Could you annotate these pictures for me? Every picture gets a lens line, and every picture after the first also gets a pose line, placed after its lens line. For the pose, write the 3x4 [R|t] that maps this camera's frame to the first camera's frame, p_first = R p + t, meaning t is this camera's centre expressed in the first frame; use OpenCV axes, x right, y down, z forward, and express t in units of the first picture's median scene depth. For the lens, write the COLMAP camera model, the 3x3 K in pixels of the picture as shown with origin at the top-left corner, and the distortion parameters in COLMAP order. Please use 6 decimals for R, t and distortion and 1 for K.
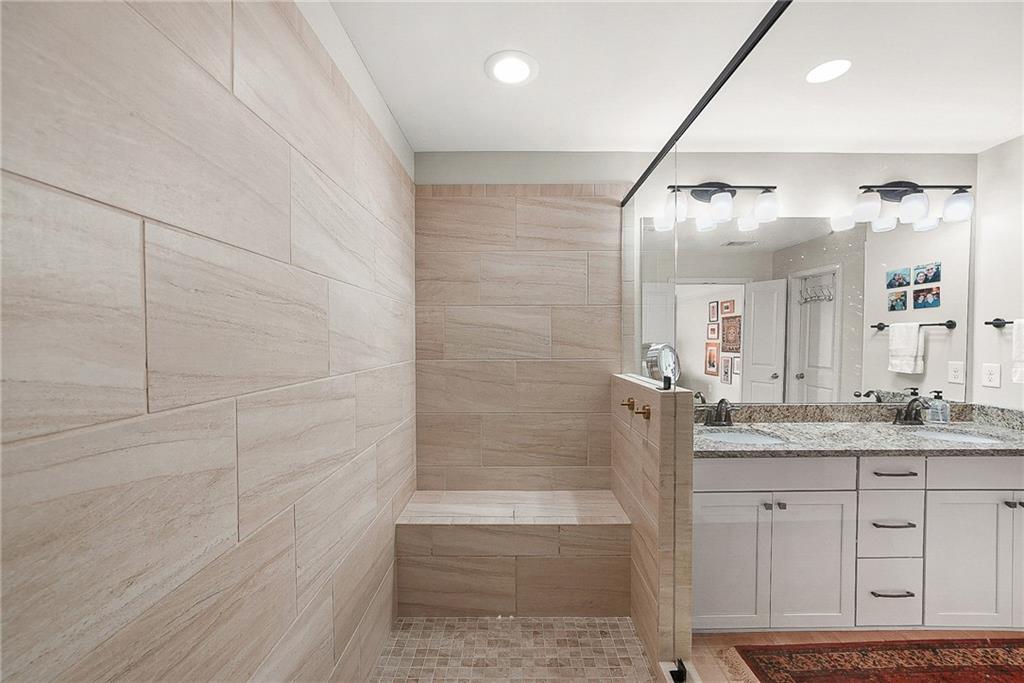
lens RADIAL K [[398.3, 0, 514.2], [0, 398.3, 347.9], [0, 0, 1]] dist [0.008136, 0.000841]
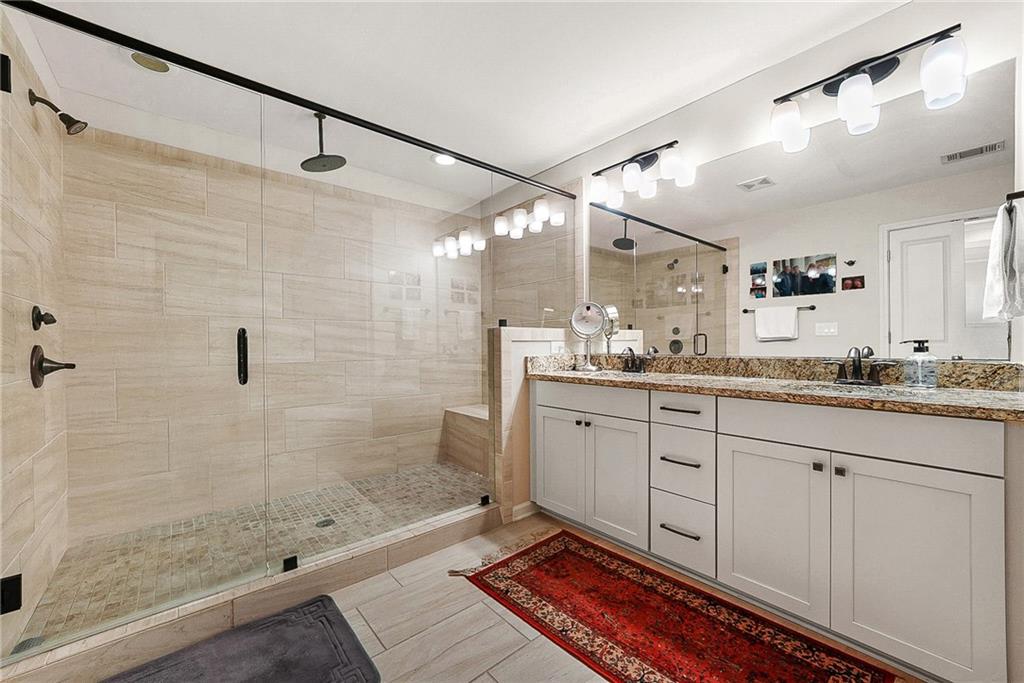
lens RADIAL K [[398.3, 0, 509.1], [0, 398.3, 341.6], [0, 0, 1]] dist [0.008136, 0.000841]
pose [[0.640787, -0.004164, -0.767707, 1.422335], [-0.011194, 0.999828, -0.014767, 0.160604], [0.767637, 0.018056, 0.640630, 0.036581]]
